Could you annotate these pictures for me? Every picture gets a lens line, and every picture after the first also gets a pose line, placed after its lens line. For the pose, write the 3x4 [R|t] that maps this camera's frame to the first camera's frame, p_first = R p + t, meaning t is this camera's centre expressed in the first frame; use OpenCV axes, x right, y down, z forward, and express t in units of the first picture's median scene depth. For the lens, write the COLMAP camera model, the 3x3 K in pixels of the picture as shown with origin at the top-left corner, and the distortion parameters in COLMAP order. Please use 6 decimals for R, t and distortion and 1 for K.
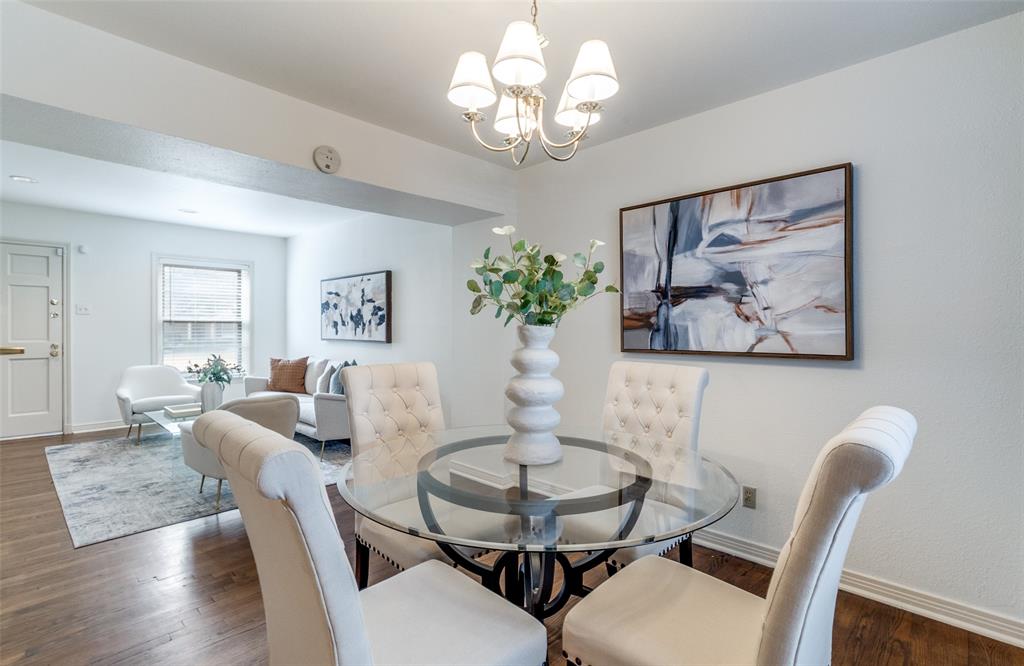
lens RADIAL K [[475.2, 0, 512.0], [0, 475.2, 333.0], [0, 0, 1]] dist [0.000773, 0.000063]
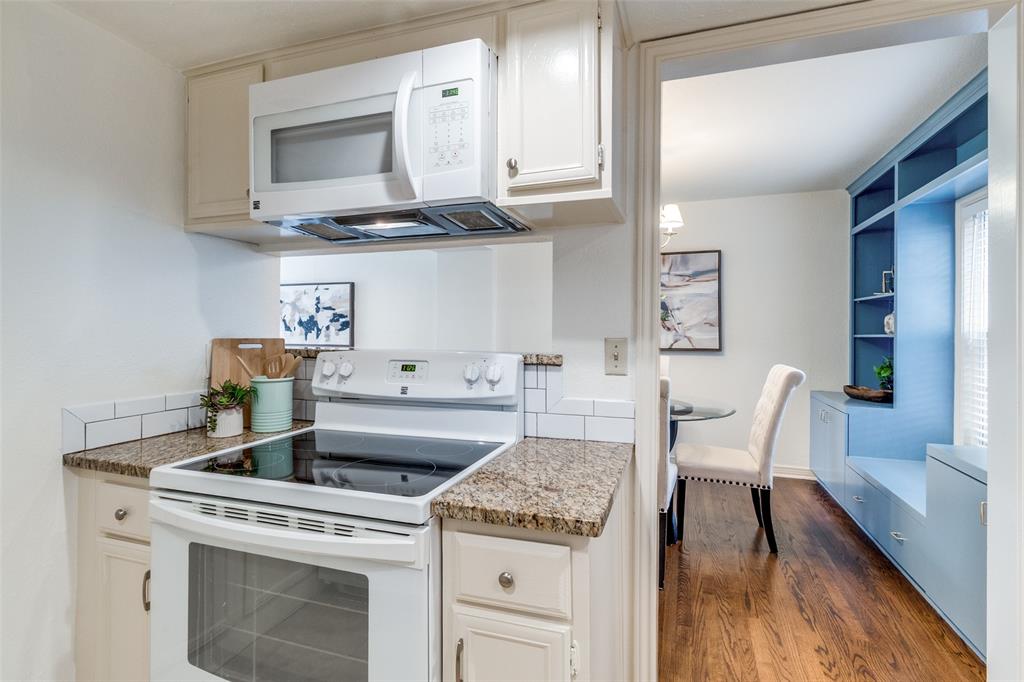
lens RADIAL K [[486.6, 0, 510.0], [0, 486.6, 330.6], [0, 0, 1]] dist [-0.001191, 0.000166]
pose [[0.908902, 0.003190, 0.416997, -0.736750], [0.002169, 0.999921, -0.012378, -0.003236], [-0.417004, 0.012155, 0.908823, -0.367266]]
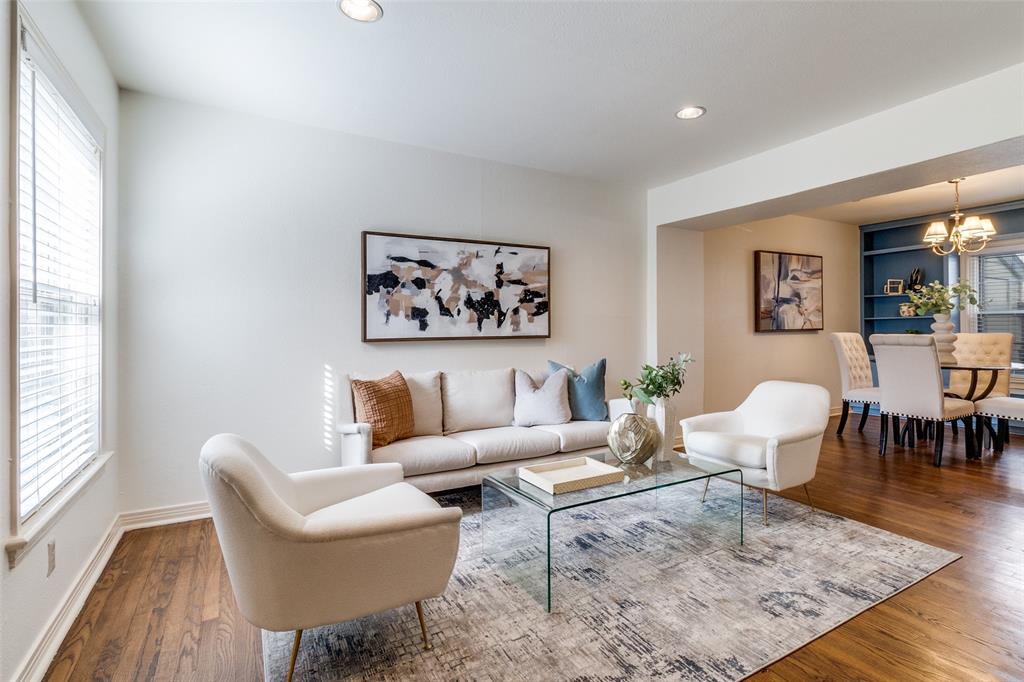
lens RADIAL K [[502.9, 0, 527.2], [0, 502.9, 327.2], [0, 0, 1]] dist [0.002395, 0.000770]
pose [[0.278514, -0.001523, 0.960431, -1.997993], [0.023516, 0.999710, -0.005234, 0.012617], [-0.960144, 0.024043, 0.278469, 1.469102]]
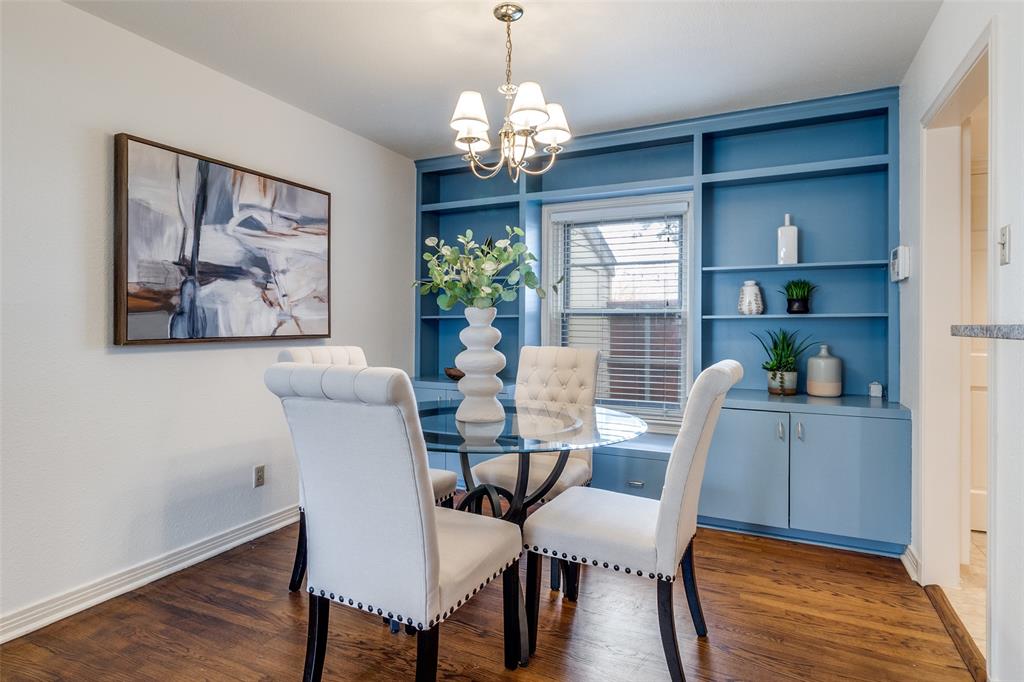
lens RADIAL K [[542.1, 0, 510.1], [0, 542.1, 324.7], [0, 0, 1]] dist [-0.000750, -0.000193]
pose [[-0.308624, -0.002442, 0.951181, -0.755618], [0.008957, 0.999945, 0.005473, 0.012872], [-0.951142, 0.010209, -0.308585, 0.803933]]
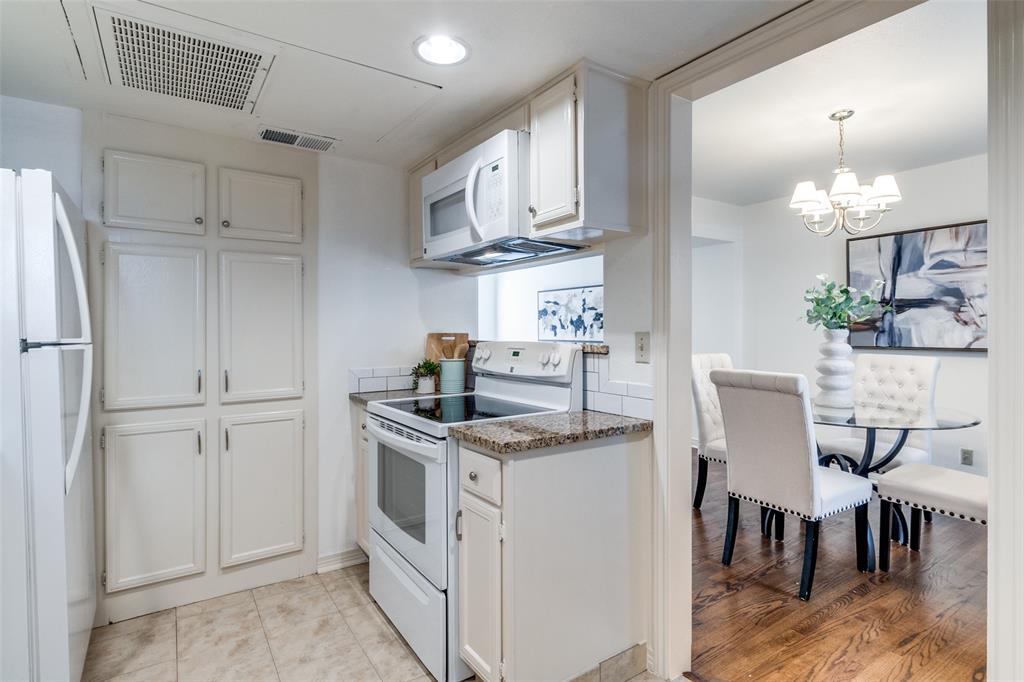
lens RADIAL K [[509.7, 0, 515.2], [0, 509.7, 333.0], [0, 0, 1]] dist [-0.000097, -0.000557]
pose [[0.978544, -0.001984, -0.206030, -0.423319], [0.000938, 0.999986, -0.005176, 0.003700], [0.206038, 0.004872, 0.978532, -0.627599]]
